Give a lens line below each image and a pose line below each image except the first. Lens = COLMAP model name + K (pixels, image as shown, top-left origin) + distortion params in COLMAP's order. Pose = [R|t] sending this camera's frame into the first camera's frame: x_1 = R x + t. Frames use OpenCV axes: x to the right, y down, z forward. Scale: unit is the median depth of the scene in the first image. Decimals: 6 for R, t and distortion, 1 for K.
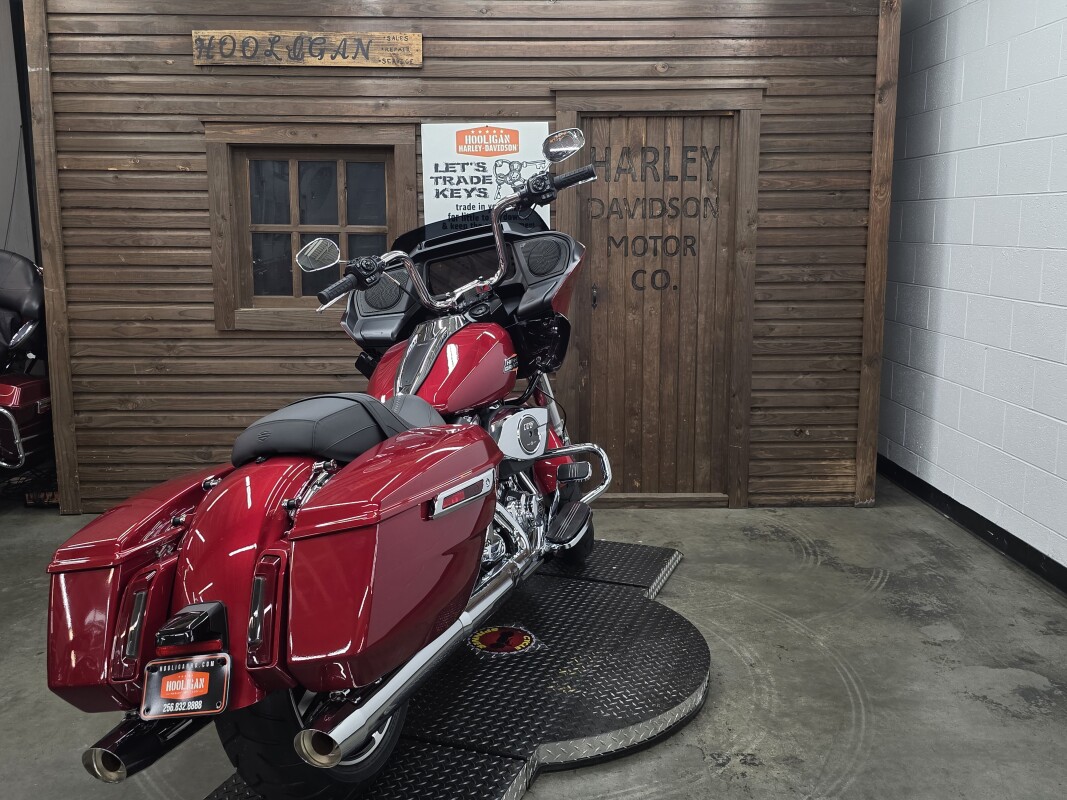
lens RADIAL K [[1026.1, 0, 526.0], [0, 1026.1, 383.1], [0, 0, 1]] dist [0.023896, 0.000000]
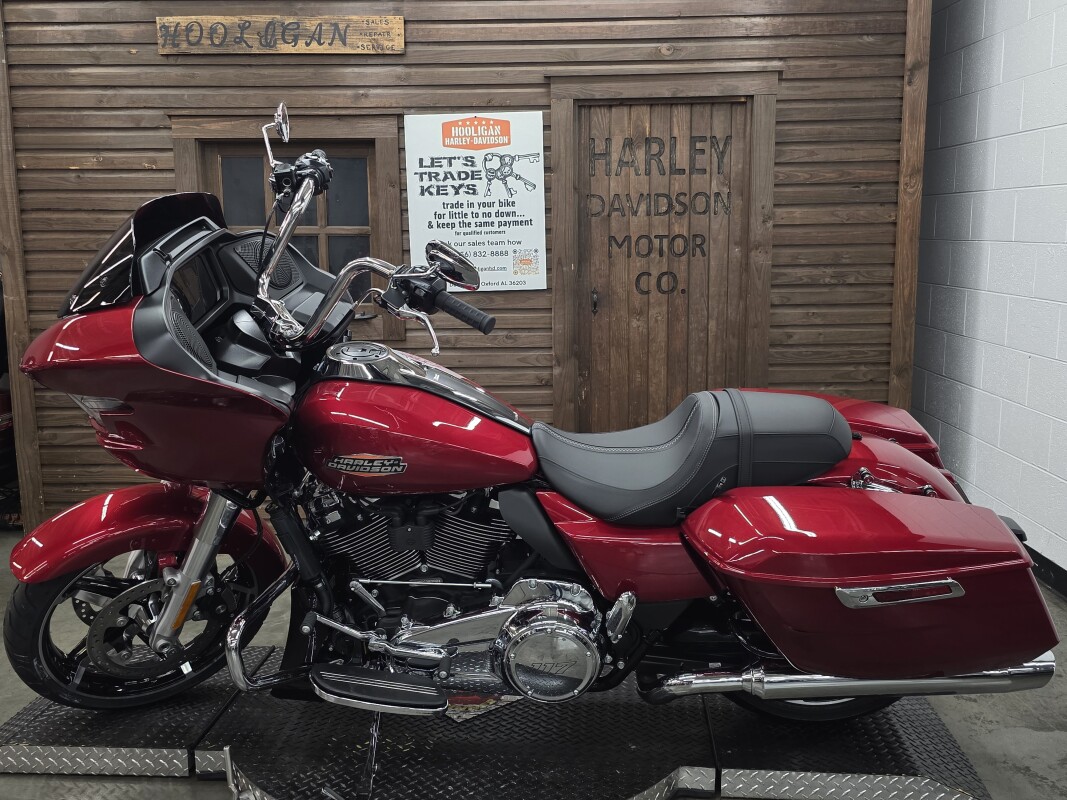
lens RADIAL K [[1026.1, 0, 524.8], [0, 1026.1, 389.5], [0, 0, 1]] dist [0.023896, 0.000000]
pose [[0.999310, -0.002930, -0.037037, 0.039179], [0.003019, 0.999993, 0.002369, -0.008449], [0.037030, -0.002479, 0.999311, 0.083183]]
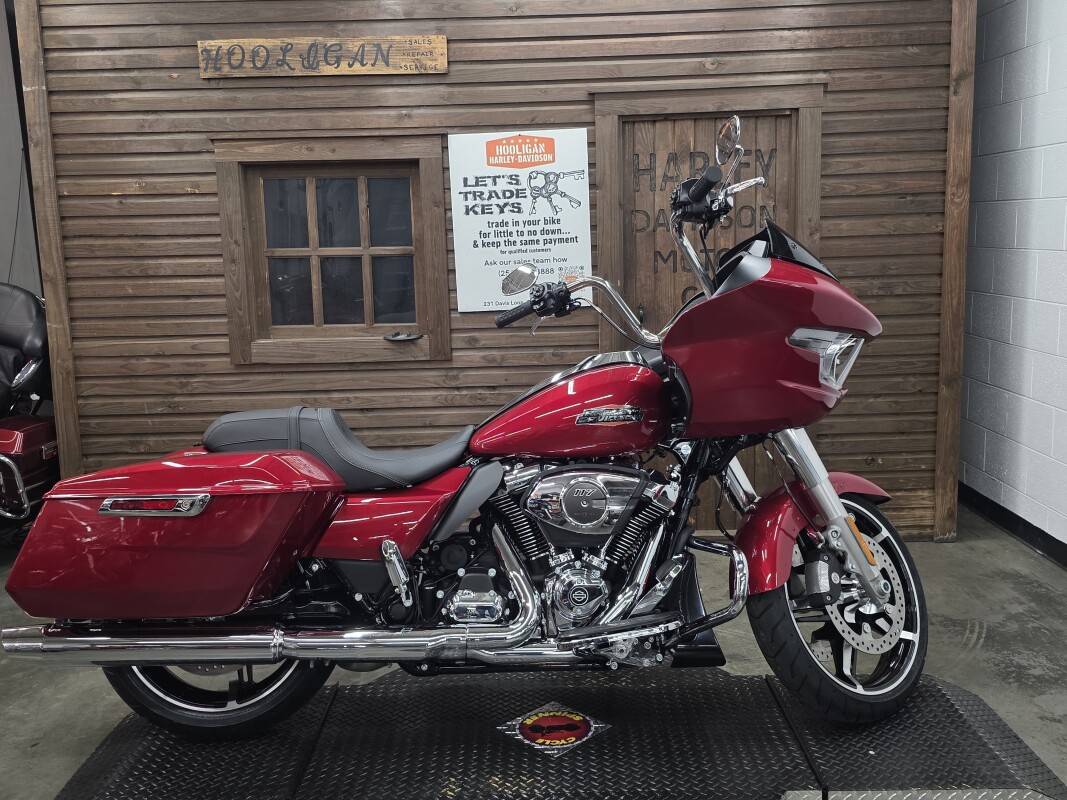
lens RADIAL K [[1026.1, 0, 526.2], [0, 1026.1, 385.9], [0, 0, 1]] dist [0.023896, 0.000000]
pose [[0.999280, -0.022944, -0.030208, -0.009689], [0.022991, 0.999735, 0.001218, -0.027728], [0.030172, -0.001912, 0.999543, 0.086240]]
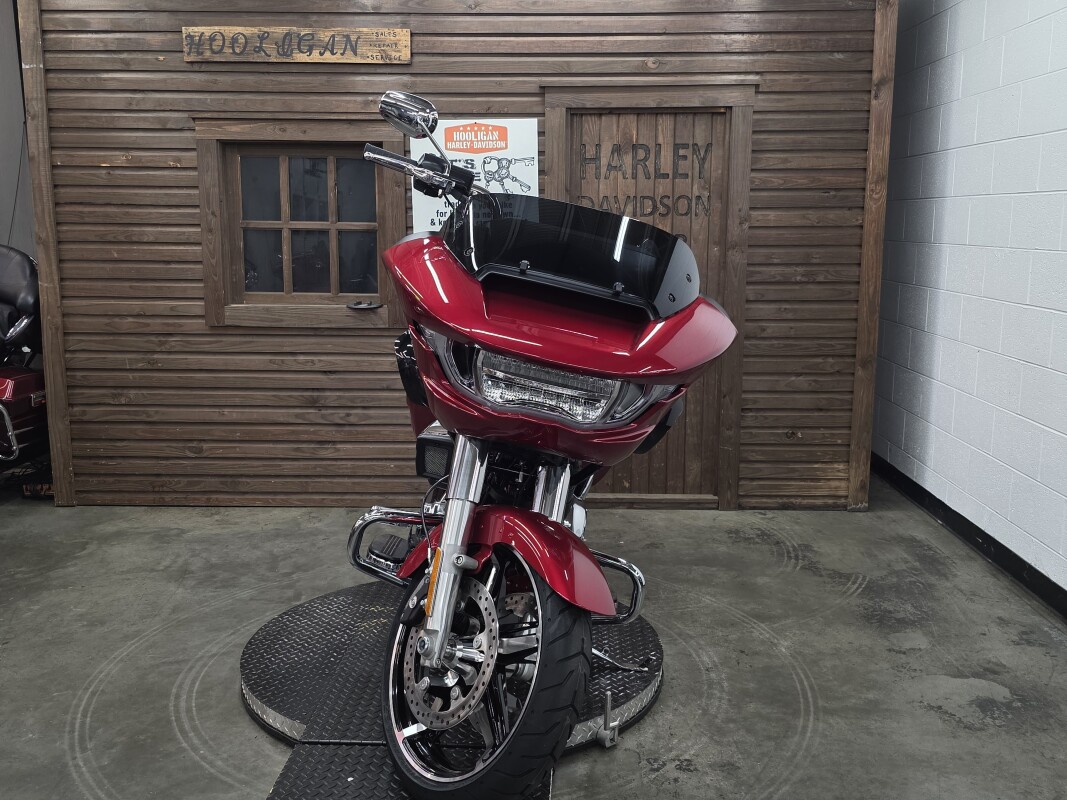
lens RADIAL K [[1026.1, 0, 533.8], [0, 1026.1, 392.4], [0, 0, 1]] dist [0.023896, 0.000000]
pose [[0.999150, 0.011061, -0.039717, 0.060486], [-0.010586, 0.999870, 0.012140, -0.001945], [0.039846, -0.011709, 0.999137, 0.005406]]
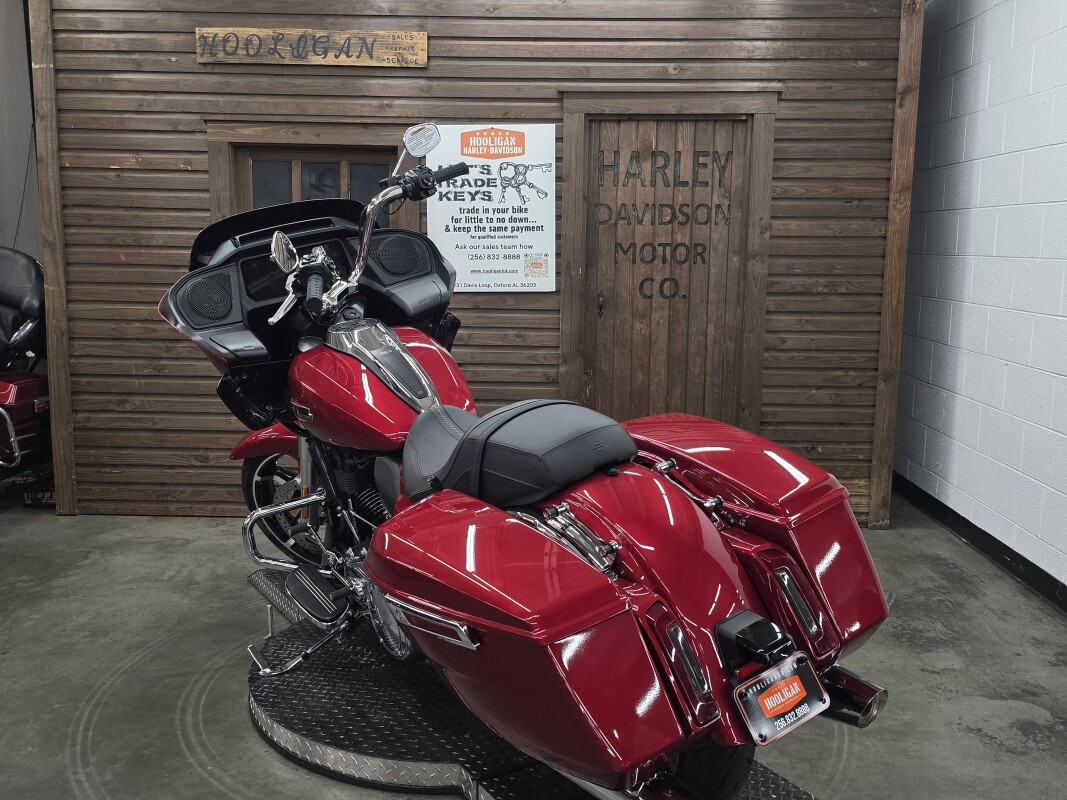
lens RADIAL K [[1026.1, 0, 532.8], [0, 1026.1, 393.5], [0, 0, 1]] dist [0.023896, 0.000000]
pose [[0.998989, 0.020679, -0.039921, 0.044517], [-0.020985, 0.999753, -0.007268, 0.008680], [0.039761, 0.008098, 0.999176, 0.027161]]
